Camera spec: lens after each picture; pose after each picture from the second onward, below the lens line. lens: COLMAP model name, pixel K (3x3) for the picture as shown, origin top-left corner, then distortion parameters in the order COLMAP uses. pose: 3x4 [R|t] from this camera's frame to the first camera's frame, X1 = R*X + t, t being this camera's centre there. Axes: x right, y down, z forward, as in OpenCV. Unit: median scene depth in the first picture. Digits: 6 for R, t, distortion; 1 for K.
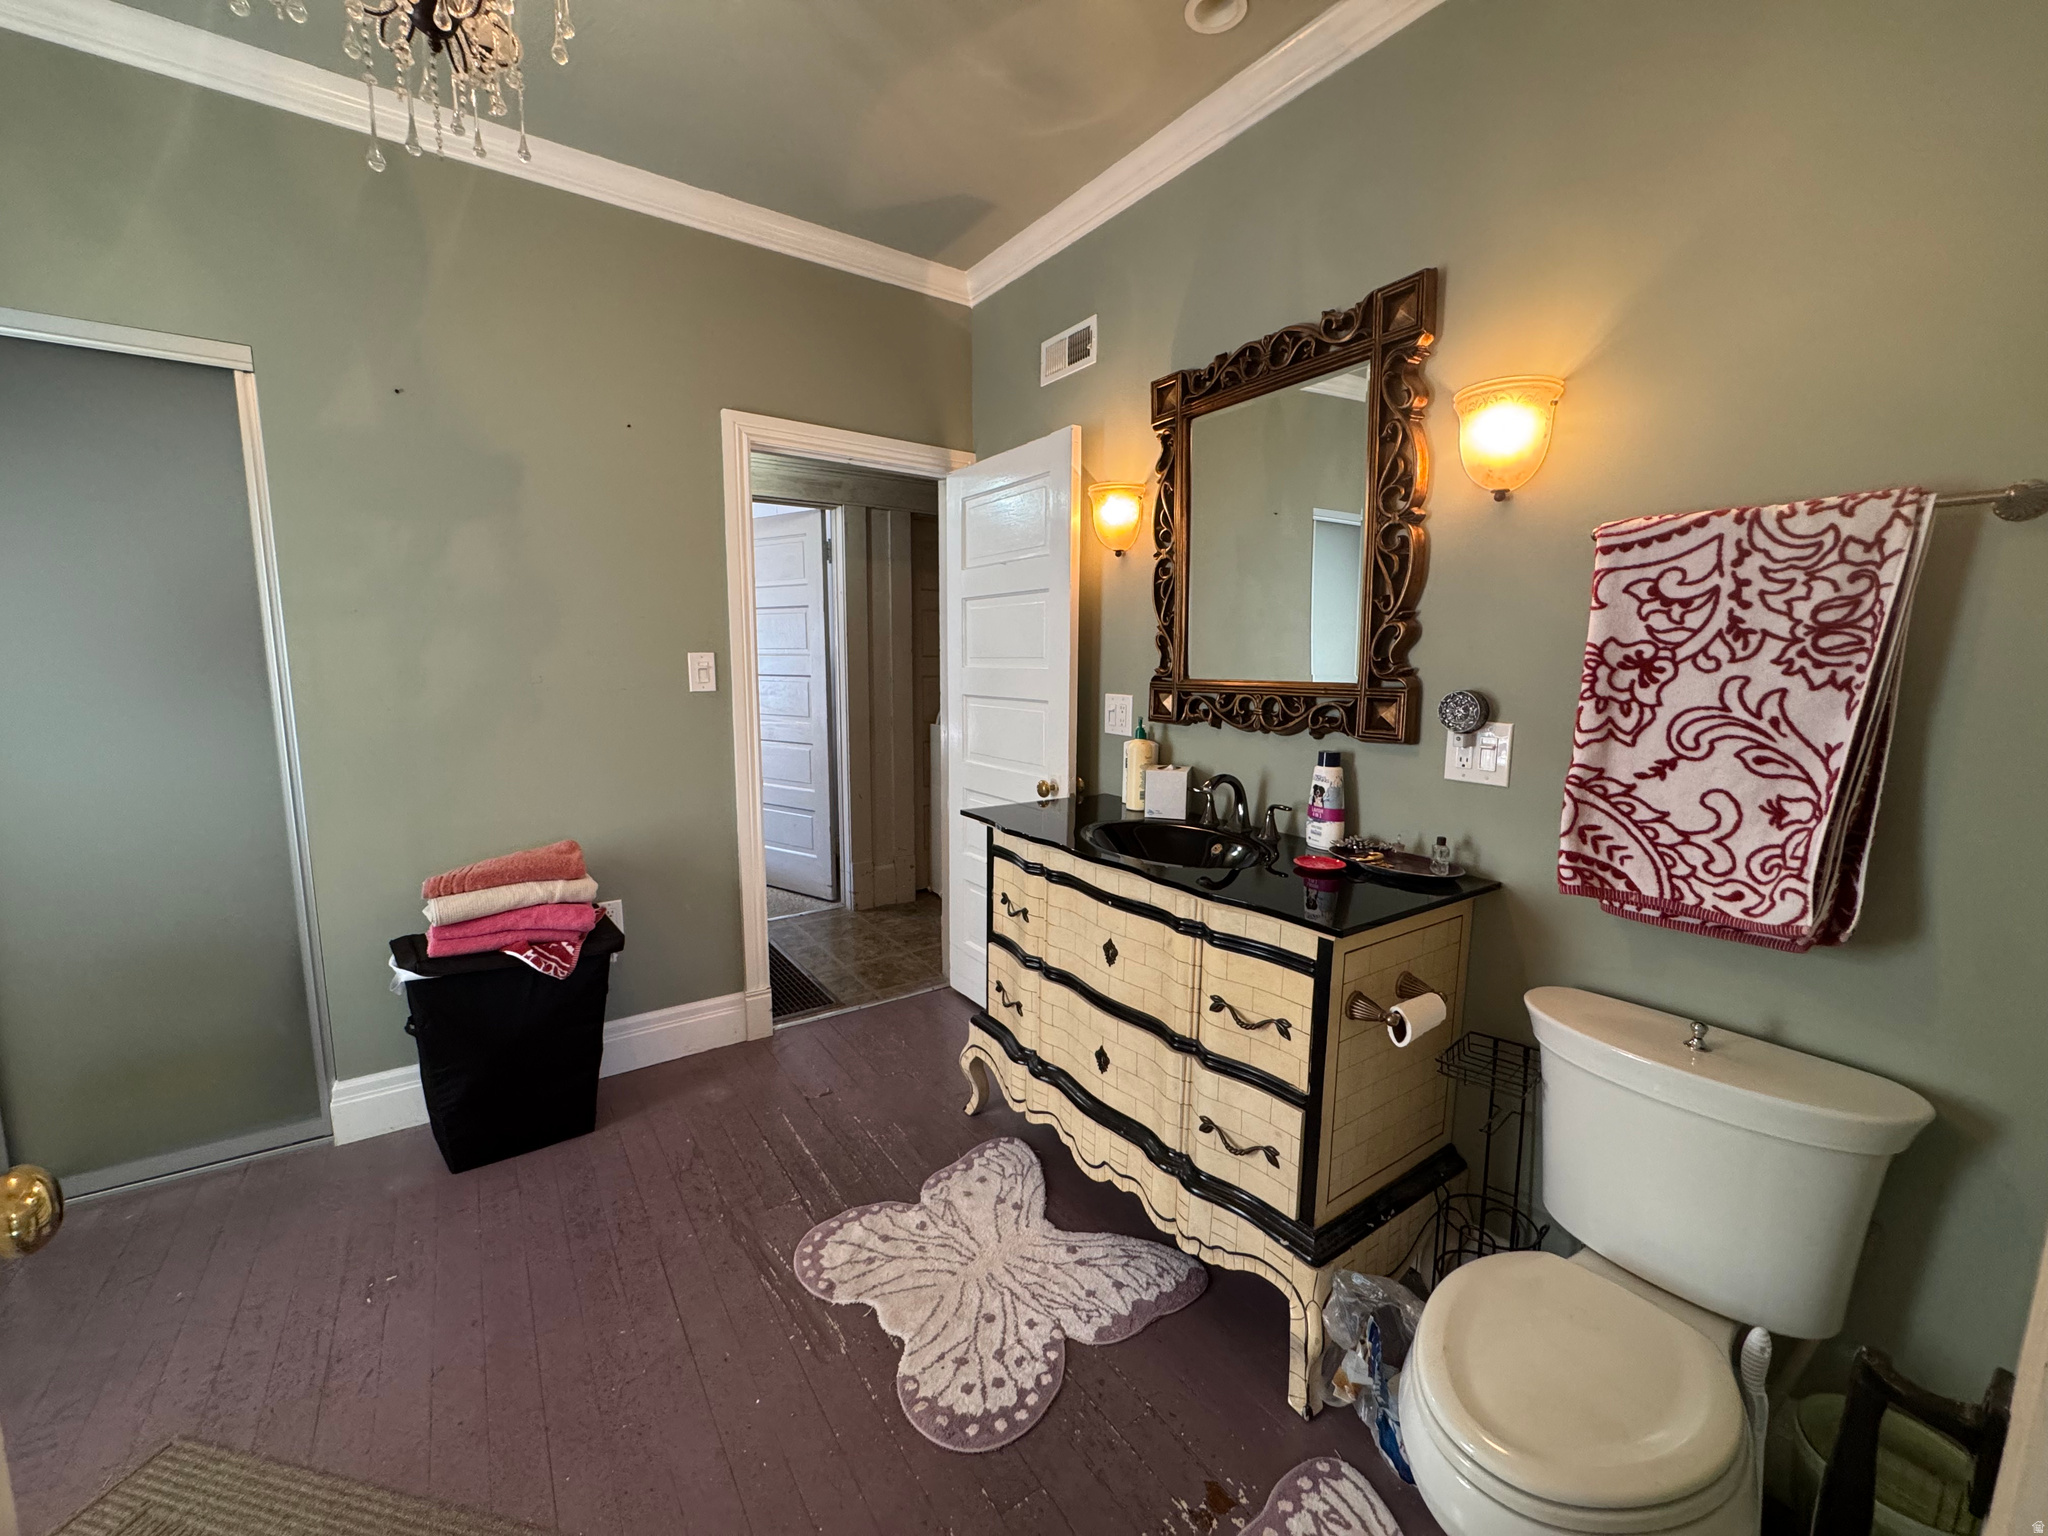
lens RADIAL K [[815.6, 0, 1024.7], [0, 815.6, 765.5], [0, 0, 1]] dist [-0.005901, 0.000300]
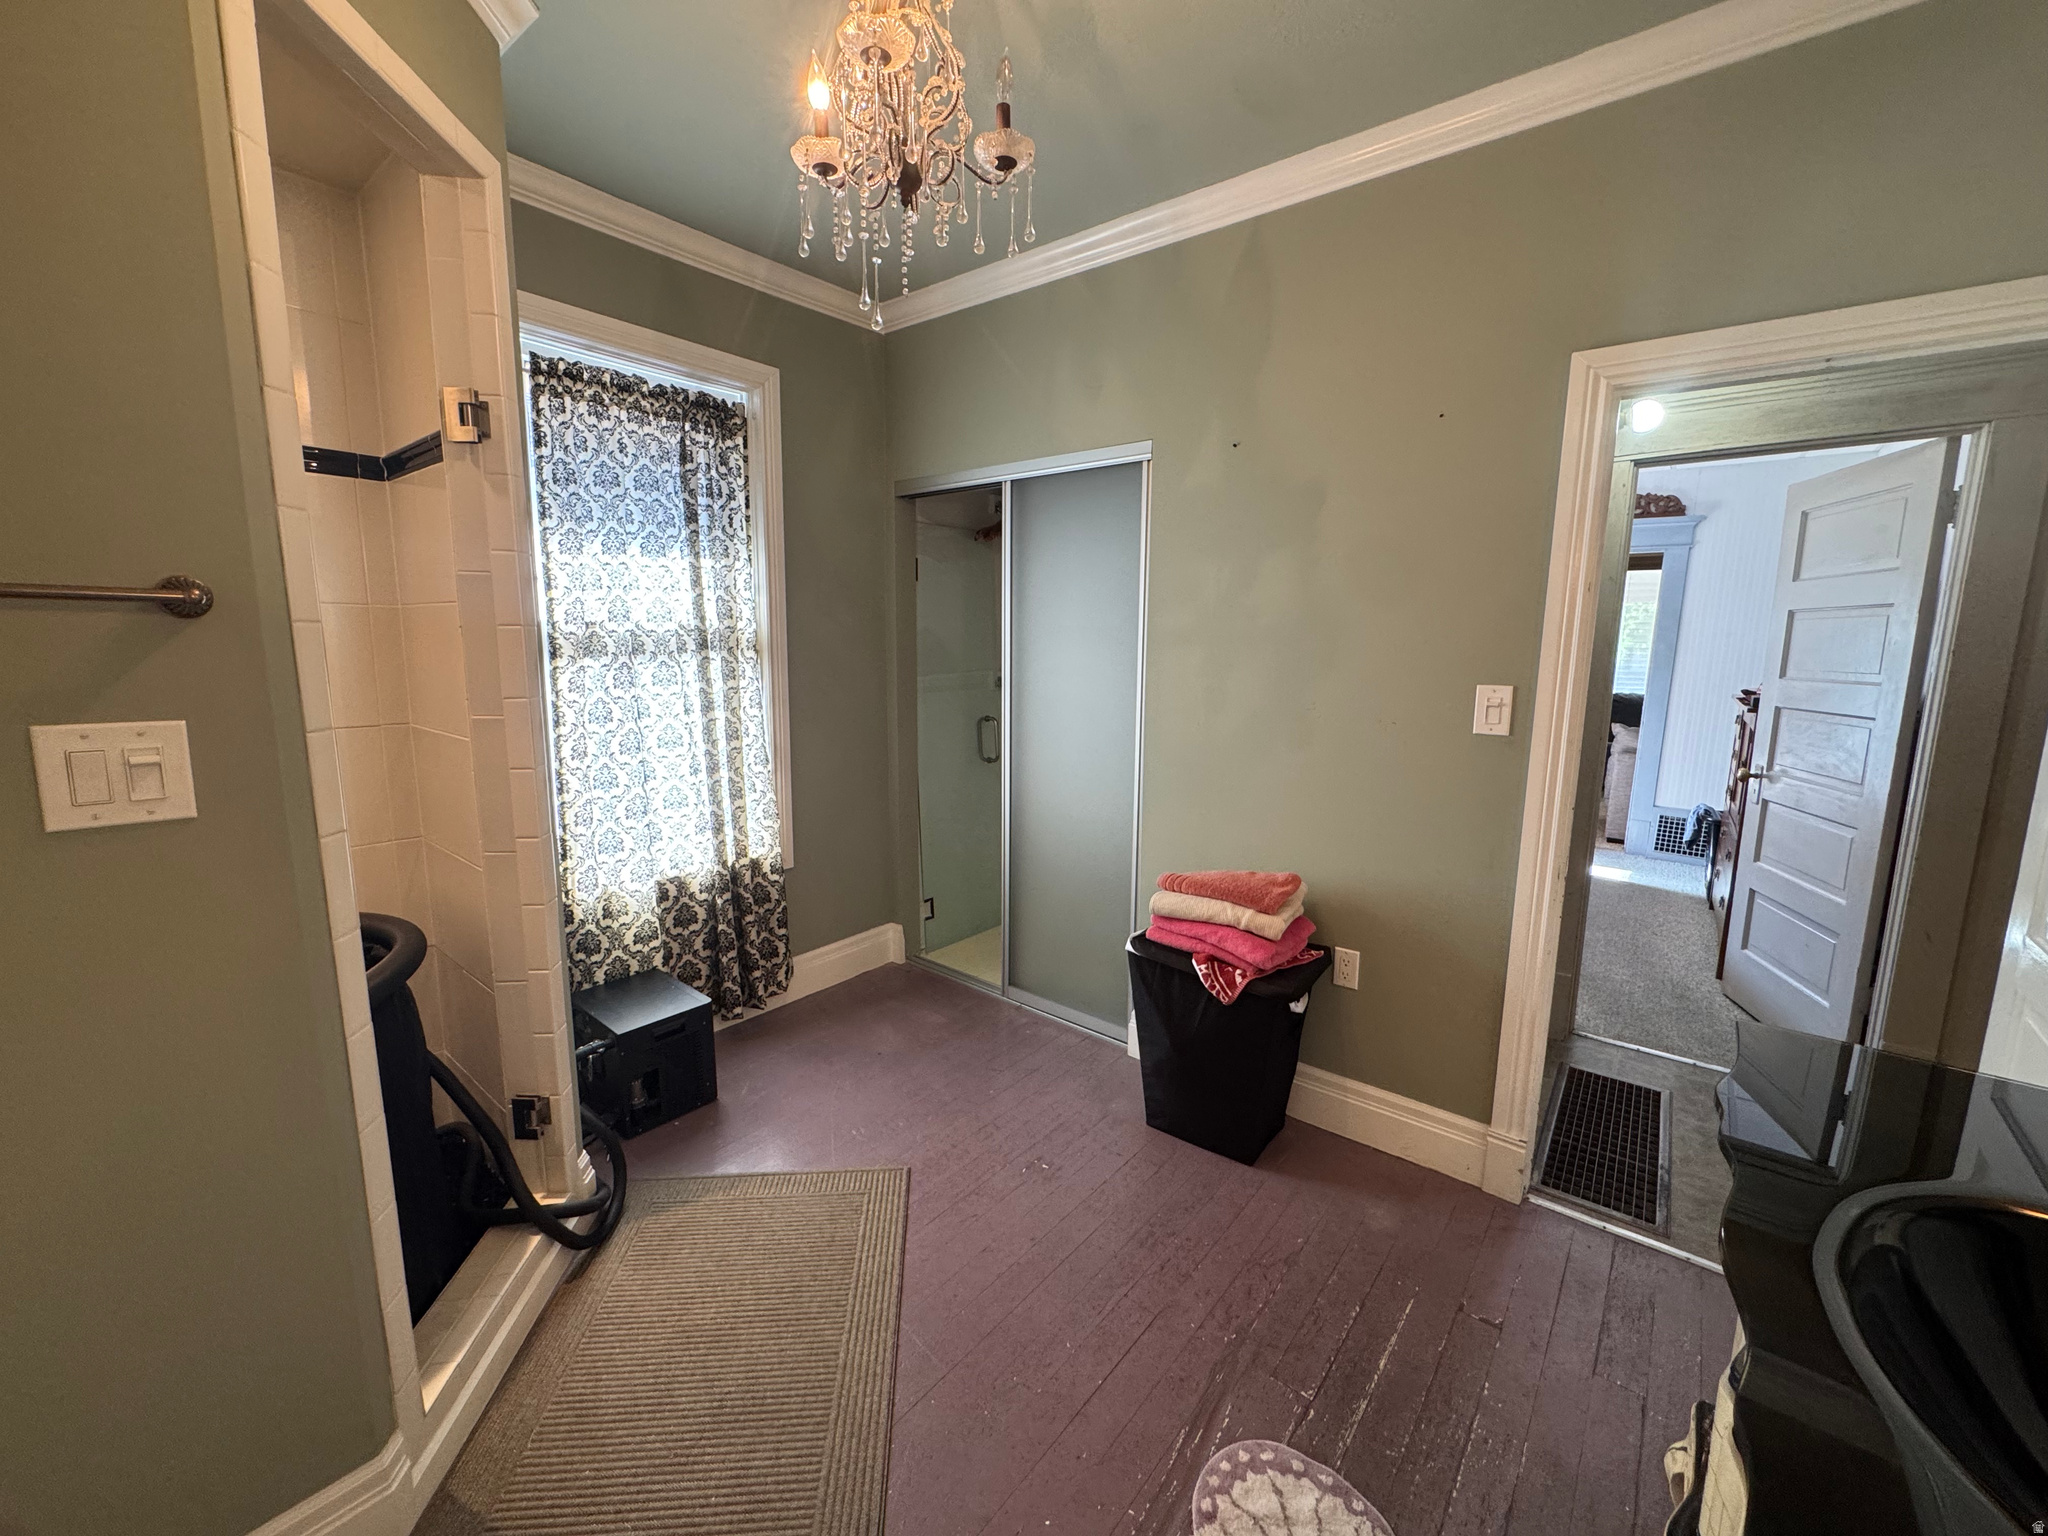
lens RADIAL K [[815.6, 0, 1024.7], [0, 815.6, 765.5], [0, 0, 1]] dist [-0.005901, 0.000300]
pose [[0.273334, 0.142795, -0.951261, 0.269157], [-0.136927, 0.984626, 0.108459, -0.099405], [0.952124, 0.100607, 0.288684, 0.409275]]
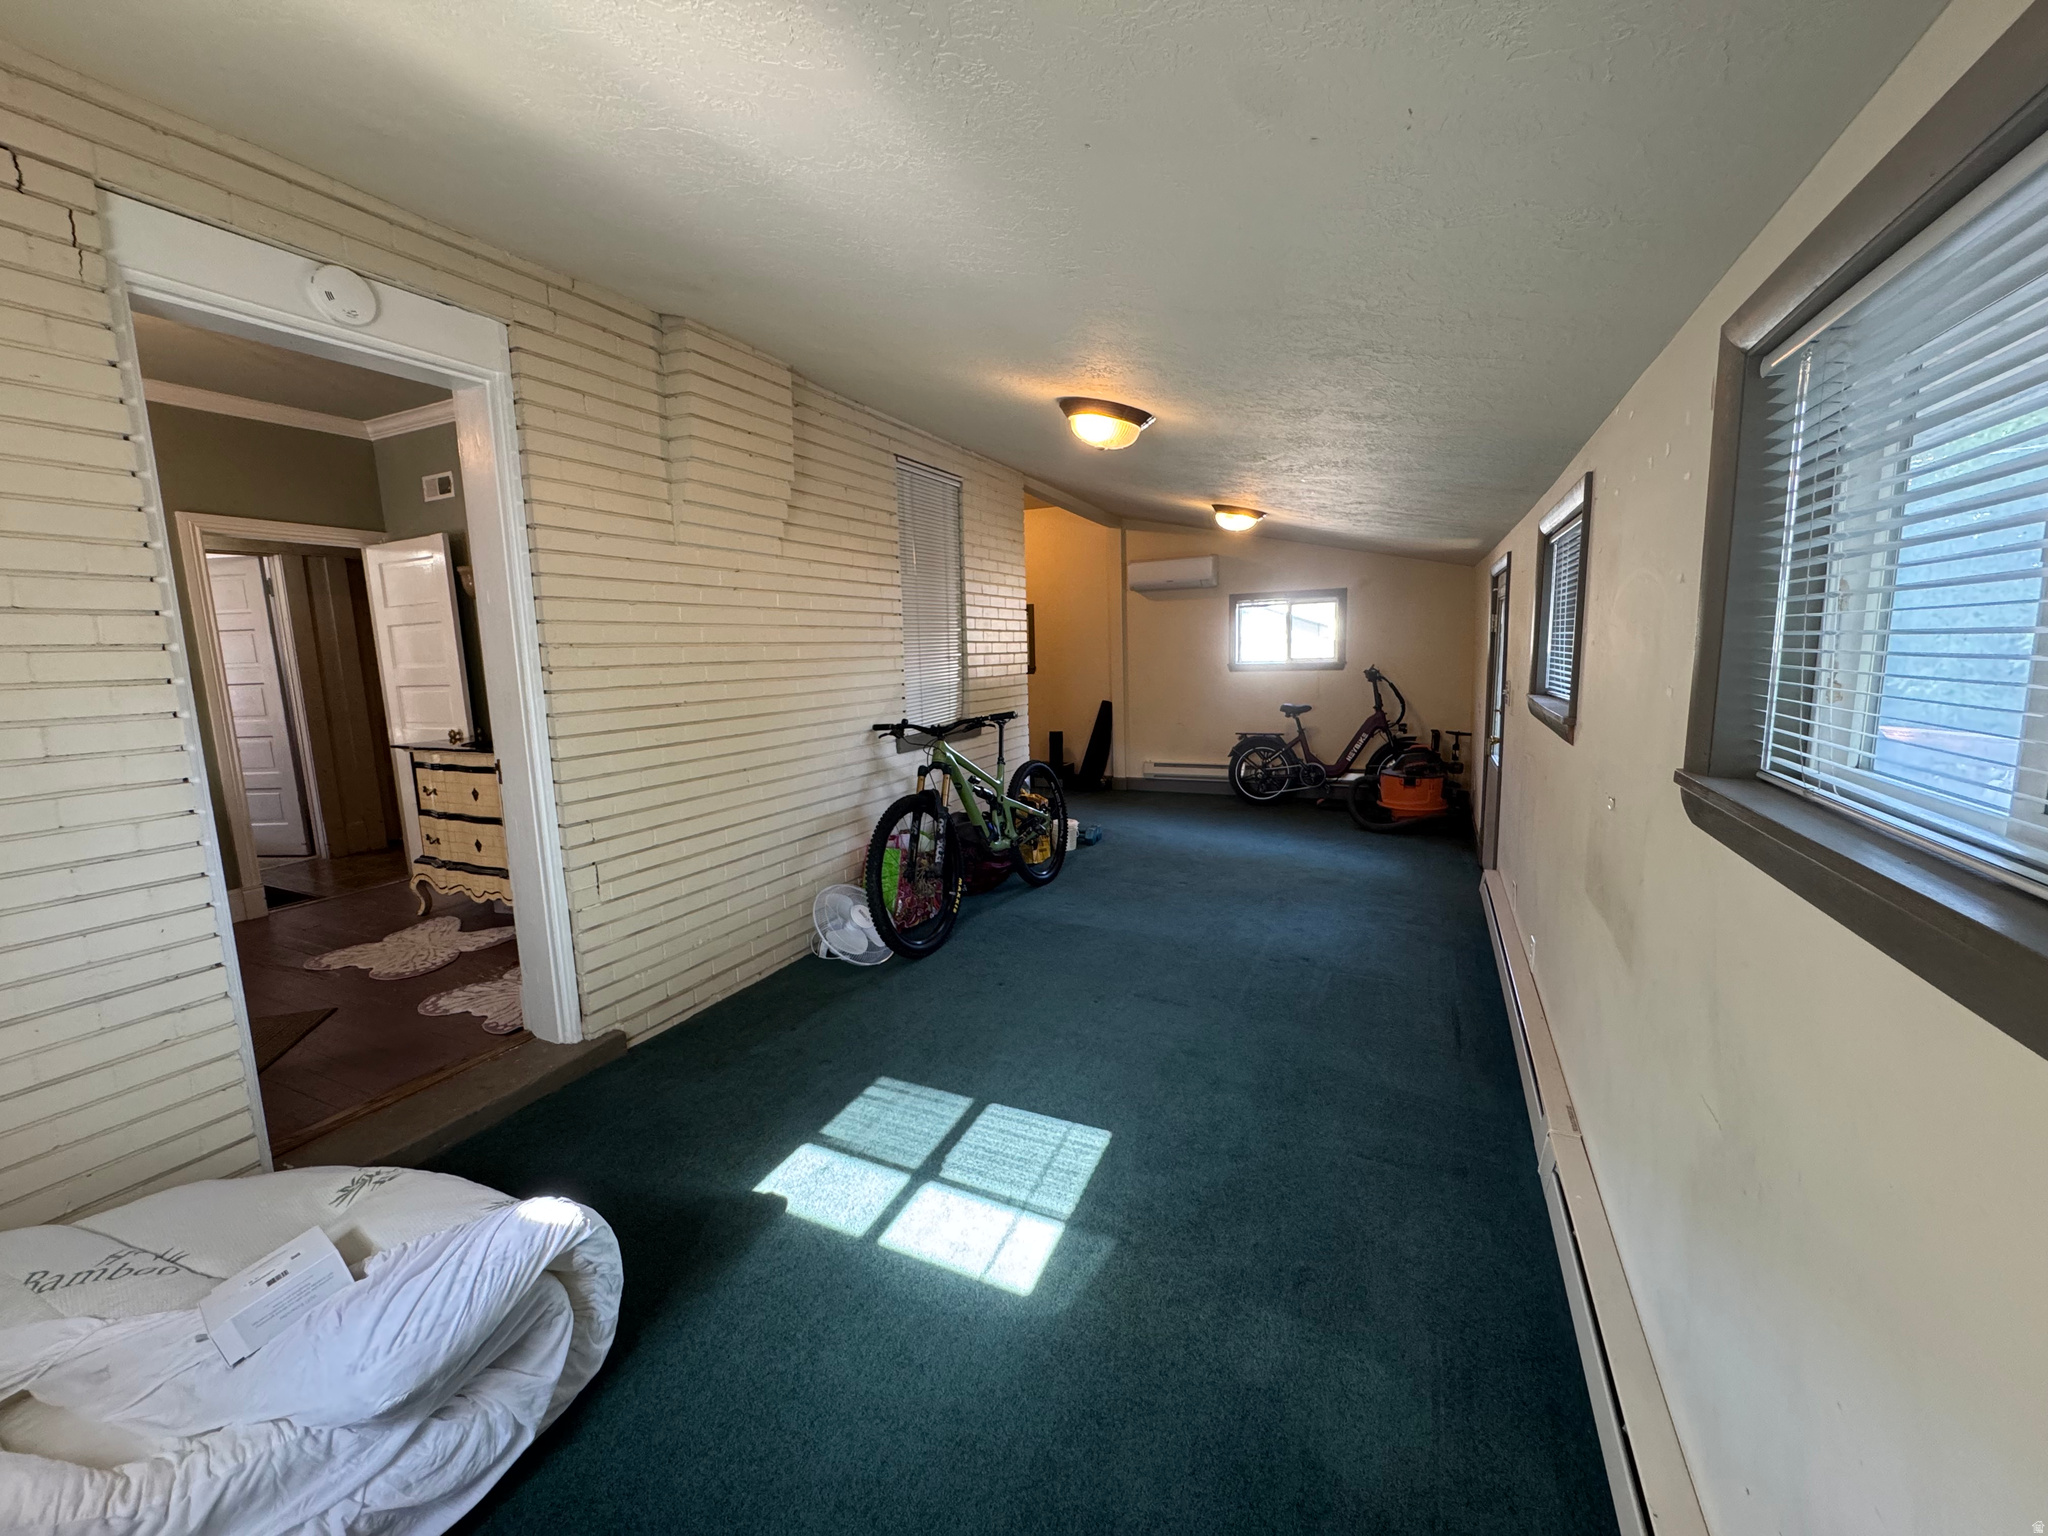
lens RADIAL K [[815.6, 0, 1024.7], [0, 815.6, 765.5], [0, 0, 1]] dist [-0.005901, 0.000300]
pose [[0.868666, -0.106519, 0.483812, 0.273081], [0.105752, 0.993971, 0.028964, 0.199995], [-0.483980, 0.026004, 0.874693, -1.294063]]
